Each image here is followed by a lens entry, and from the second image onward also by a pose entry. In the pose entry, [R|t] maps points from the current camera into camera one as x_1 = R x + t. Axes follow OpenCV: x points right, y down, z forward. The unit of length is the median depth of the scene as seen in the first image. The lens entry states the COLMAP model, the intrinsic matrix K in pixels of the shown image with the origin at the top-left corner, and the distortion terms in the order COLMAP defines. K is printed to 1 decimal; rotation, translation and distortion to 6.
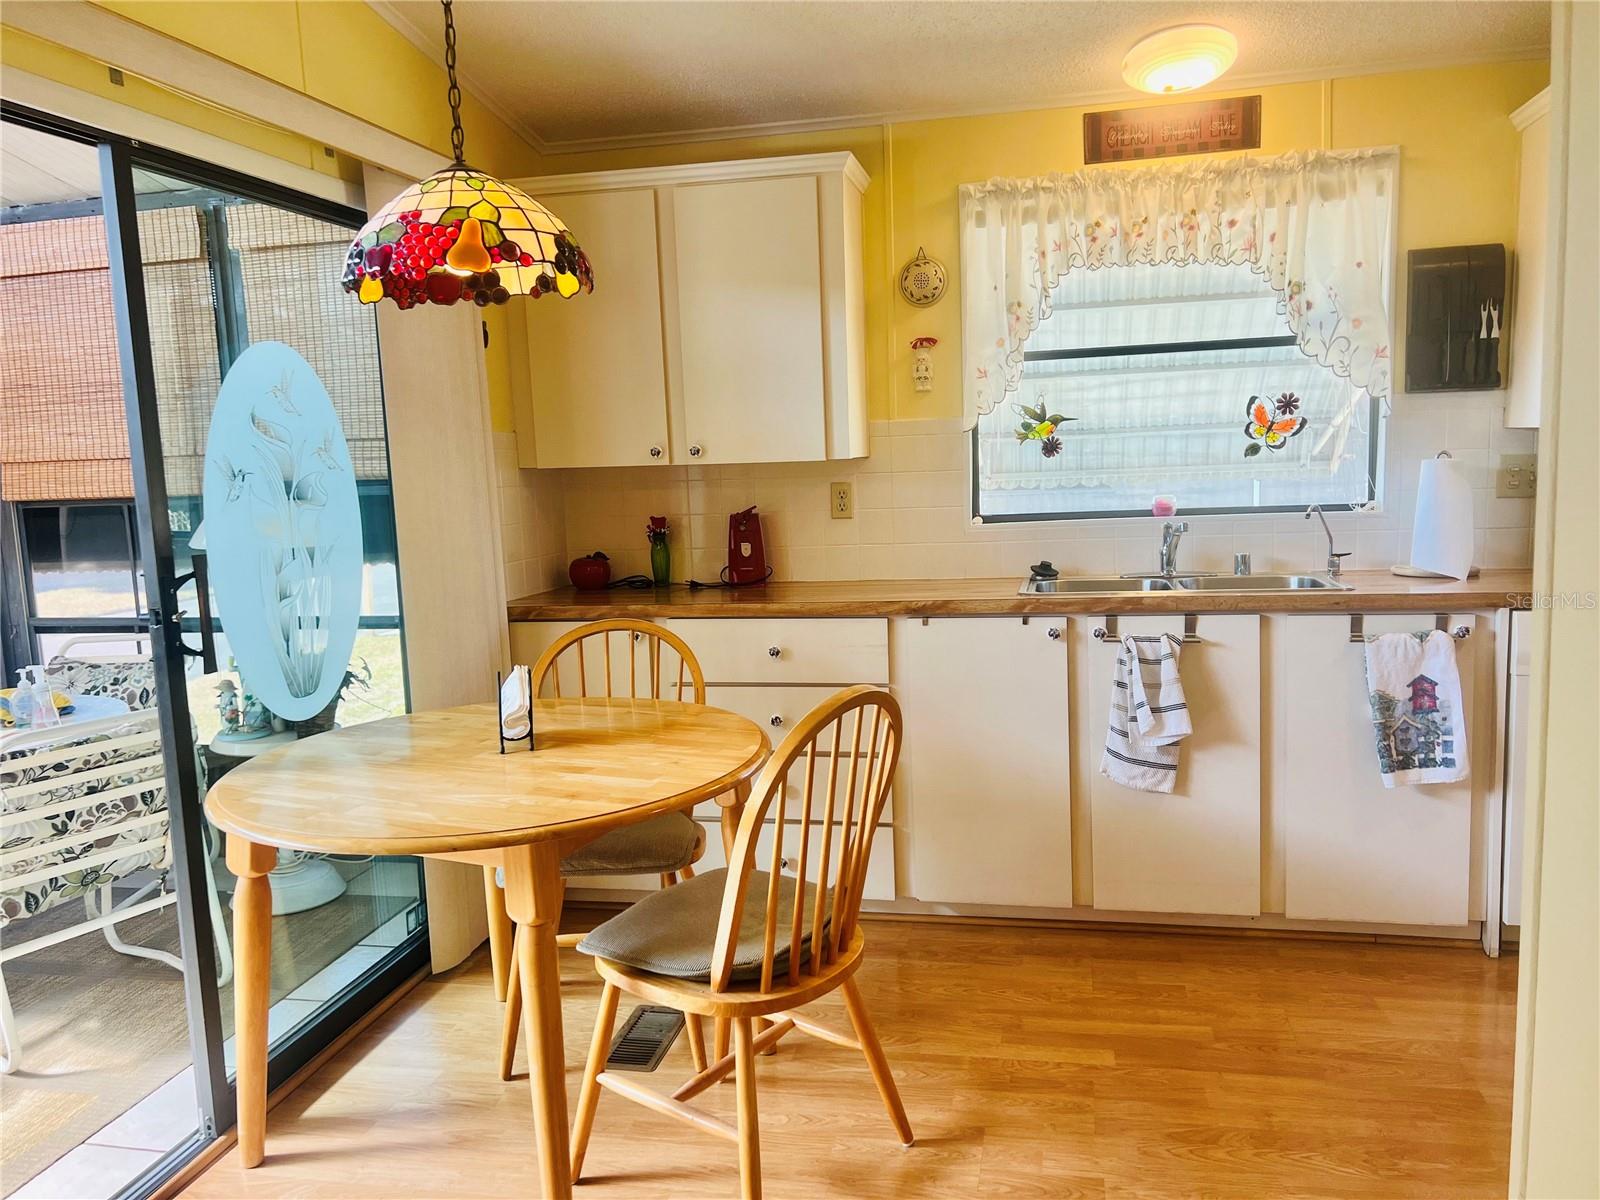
lens RADIAL K [[1193.2, 0, 803.6], [0, 1193.2, 590.5], [0, 0, 1]] dist [0.060961, -0.071609]
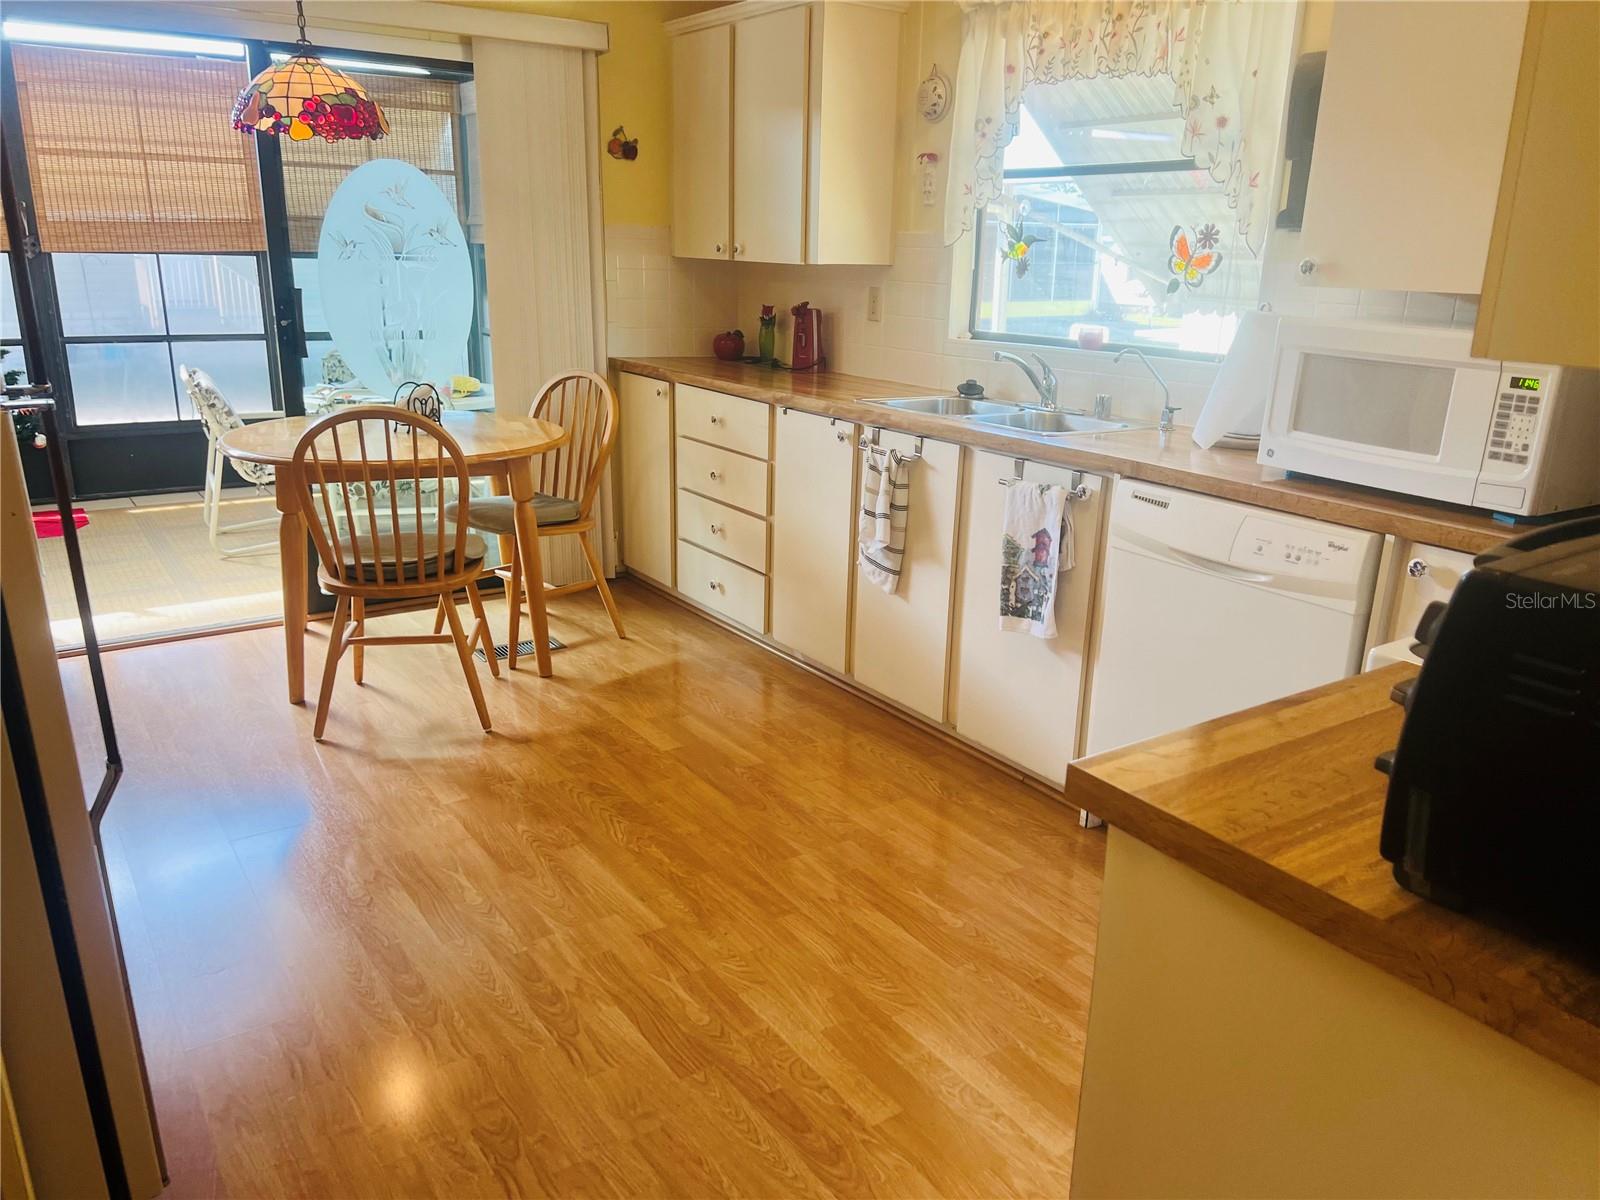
lens RADIAL K [[1193.2, 0, 799.0], [0, 1193.2, 597.1], [0, 0, 1]] dist [0.060961, -0.071609]
pose [[0.725110, 0.246452, -0.643022, 0.866987], [-0.127700, 0.965692, 0.226121, -0.062204], [0.676690, -0.081849, 0.731705, 0.117169]]
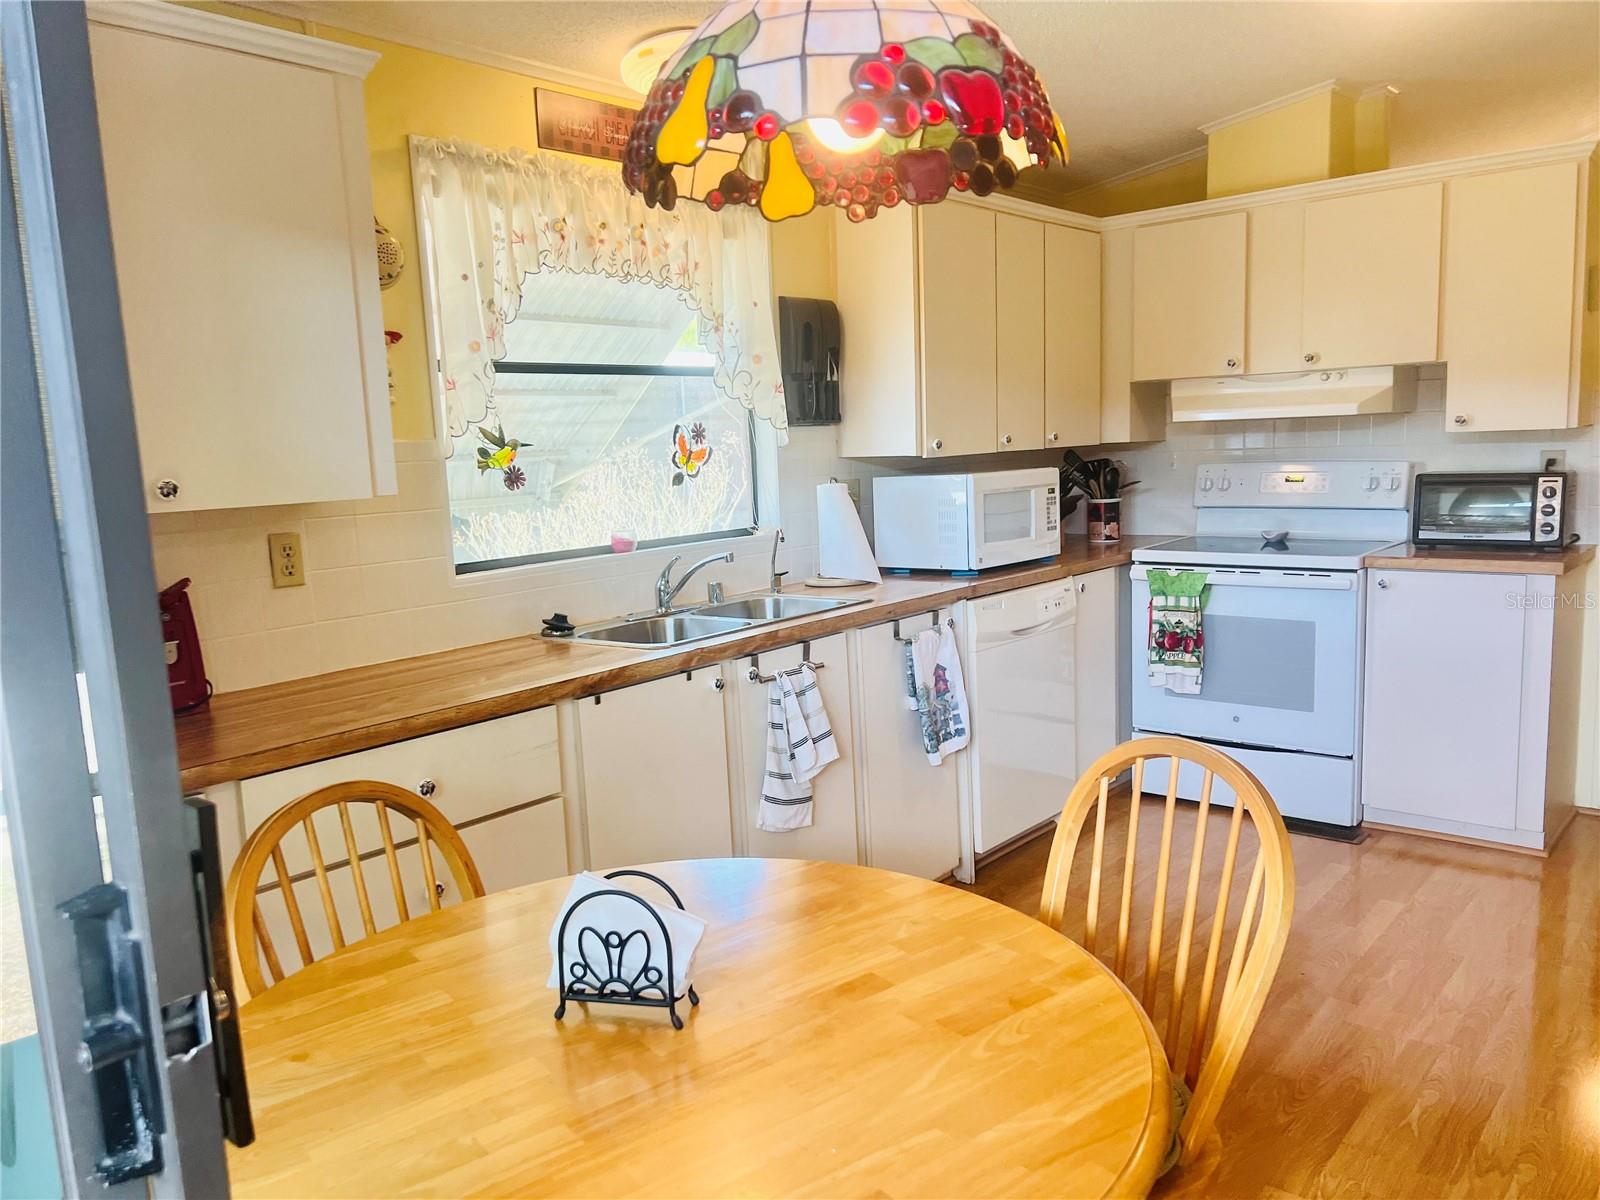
lens RADIAL K [[1193.2, 0, 809.9], [0, 1193.2, 609.9], [0, 0, 1]] dist [0.060961, -0.071609]
pose [[0.464382, -0.109228, 0.878874, -0.483489], [0.126176, 0.990402, 0.056419, -0.054634], [-0.876601, 0.084693, 0.473706, 0.472492]]
